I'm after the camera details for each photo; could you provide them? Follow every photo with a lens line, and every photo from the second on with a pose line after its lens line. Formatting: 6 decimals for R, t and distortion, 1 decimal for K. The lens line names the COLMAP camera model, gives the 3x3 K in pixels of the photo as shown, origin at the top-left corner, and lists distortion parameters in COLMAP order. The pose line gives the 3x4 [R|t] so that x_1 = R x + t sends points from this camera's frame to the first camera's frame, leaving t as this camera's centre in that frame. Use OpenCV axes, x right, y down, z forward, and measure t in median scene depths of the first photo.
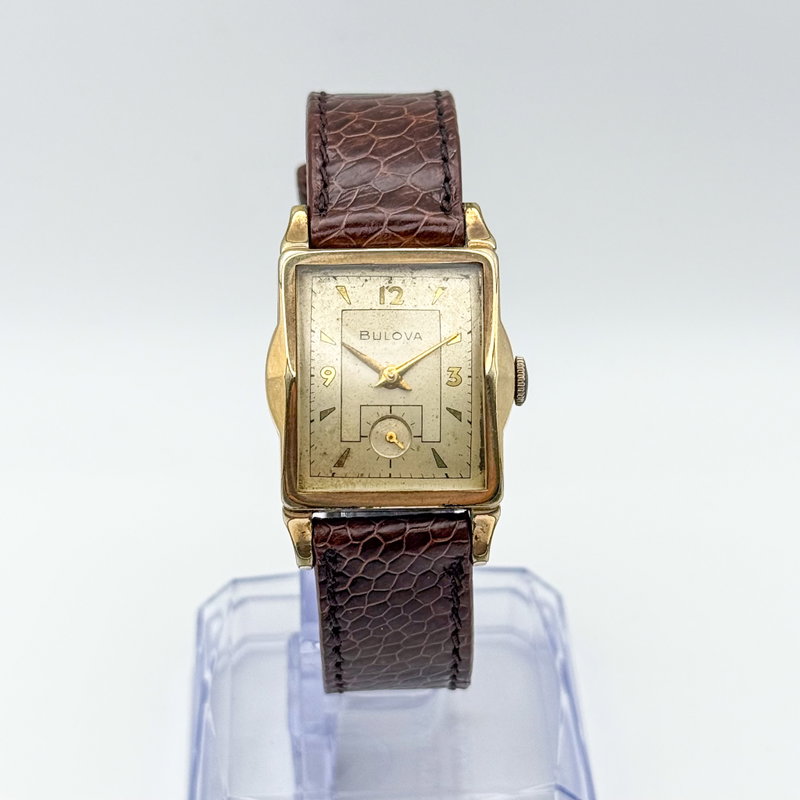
lens RADIAL K [[2344.3, 0, 419.8], [0, 2344.3, 389.7], [0, 0, 1]] dist [0.677373, 0.000000]
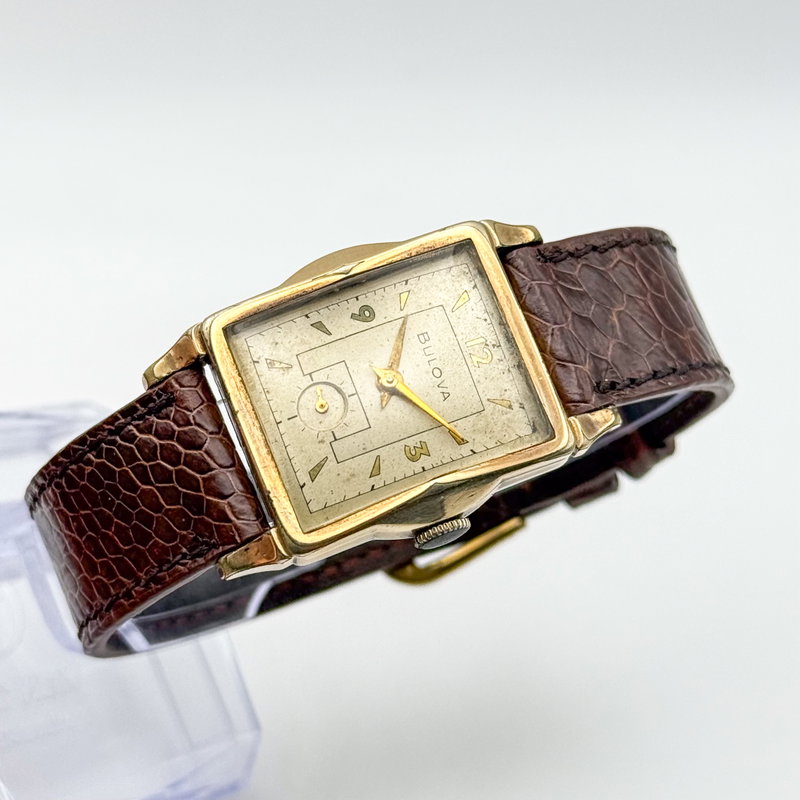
lens RADIAL K [[2344.3, 0, 402.8], [0, 2344.3, 403.6], [0, 0, 1]] dist [0.677373, 0.000000]
pose [[0.362025, 0.906261, -0.218240, 0.178824], [-0.931636, 0.359674, -0.051855, 0.036155], [0.031501, 0.222093, 0.974517, 0.177722]]
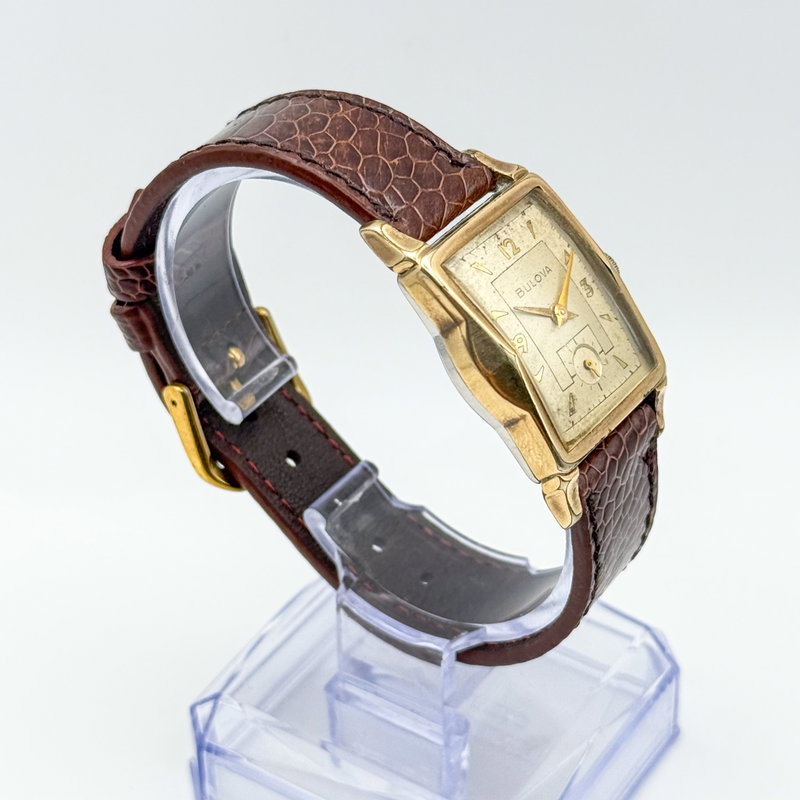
lens RADIAL K [[2344.3, 0, 399.6], [0, 2344.3, 400.6], [0, 0, 1]] dist [0.677373, 0.000000]
pose [[0.585764, -0.480372, 0.652781, -0.731201], [0.488199, 0.852038, 0.188925, -0.198408], [-0.646949, 0.208021, 0.733611, 0.298154]]
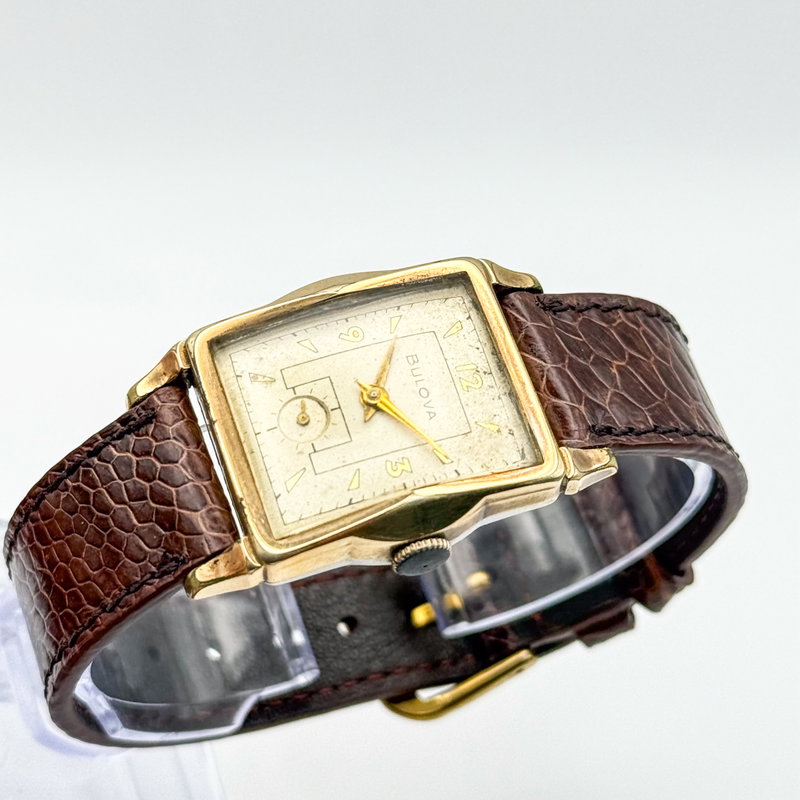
lens RADIAL K [[2344.3, 0, 403.5], [0, 2344.3, 402.0], [0, 0, 1]] dist [0.677373, 0.000000]
pose [[0.308713, 0.842864, -0.440769, 0.349448], [-0.948785, 0.305575, -0.080188, 0.050306], [0.067100, 0.442950, 0.894032, 0.265957]]
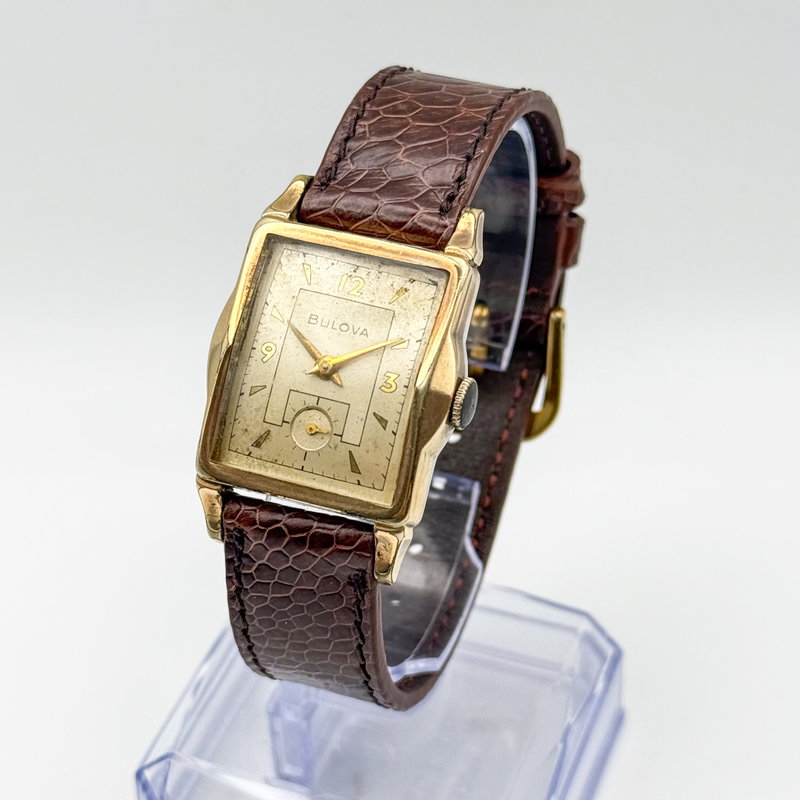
lens RADIAL K [[2344.3, 0, 383.0], [0, 2344.3, 389.7], [0, 0, 1]] dist [0.677373, 0.000000]
pose [[0.919285, 0.226048, -0.322206, 0.315042], [-0.221428, 0.973819, 0.051441, -0.050383], [0.325399, 0.024057, 0.945271, 0.104320]]
